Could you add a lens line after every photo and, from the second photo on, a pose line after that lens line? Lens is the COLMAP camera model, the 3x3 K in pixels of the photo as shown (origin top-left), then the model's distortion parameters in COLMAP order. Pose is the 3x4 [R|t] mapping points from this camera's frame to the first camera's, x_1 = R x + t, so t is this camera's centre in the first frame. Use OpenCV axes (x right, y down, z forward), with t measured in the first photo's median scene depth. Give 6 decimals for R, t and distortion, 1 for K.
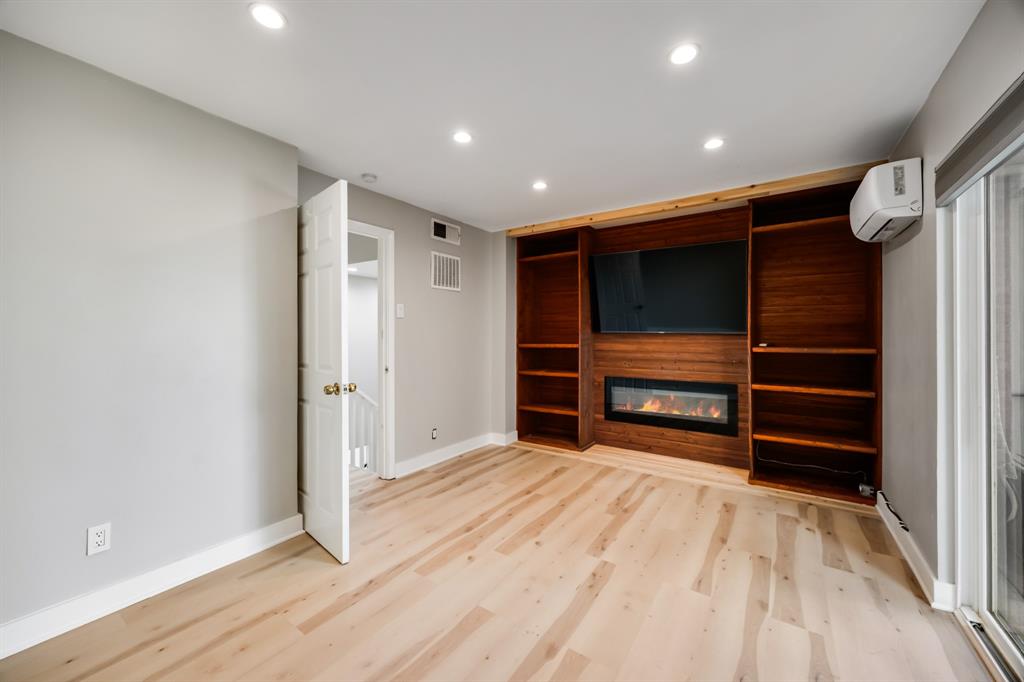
lens RADIAL K [[391.8, 0, 514.9], [0, 391.8, 335.9], [0, 0, 1]] dist [0.000579, -0.000157]
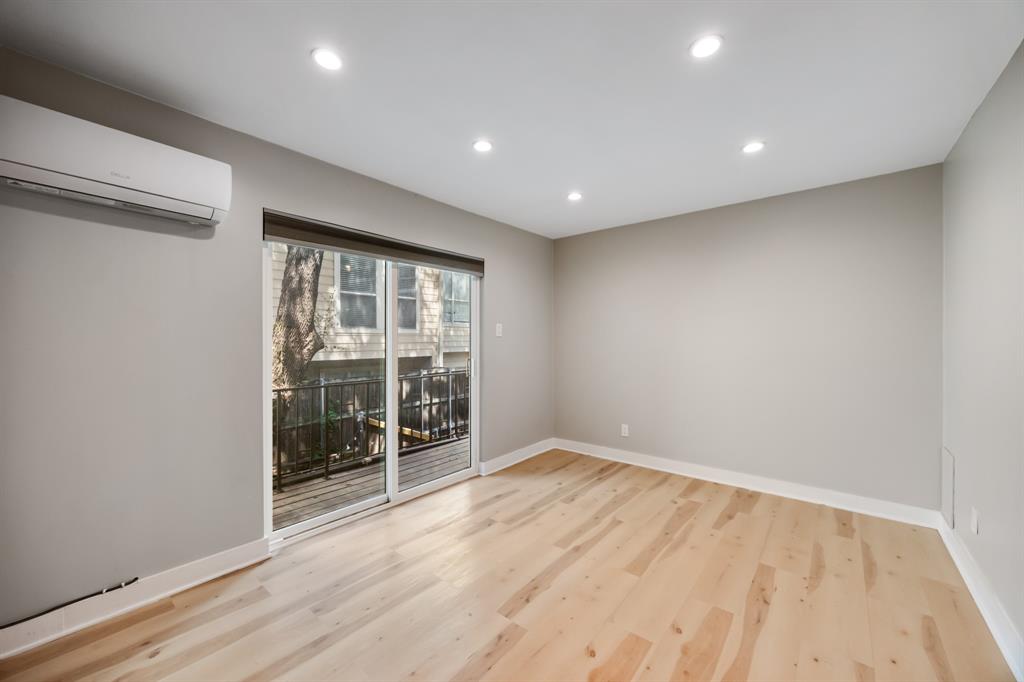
lens RADIAL K [[391.8, 0, 512.8], [0, 391.8, 341.2], [0, 0, 1]] dist [0.000579, -0.000157]
pose [[-0.995577, 0.000067, 0.093948, 0.151158], [0.000156, 1.000000, 0.000933, -0.007475], [-0.093948, 0.000943, -0.995577, 1.953568]]
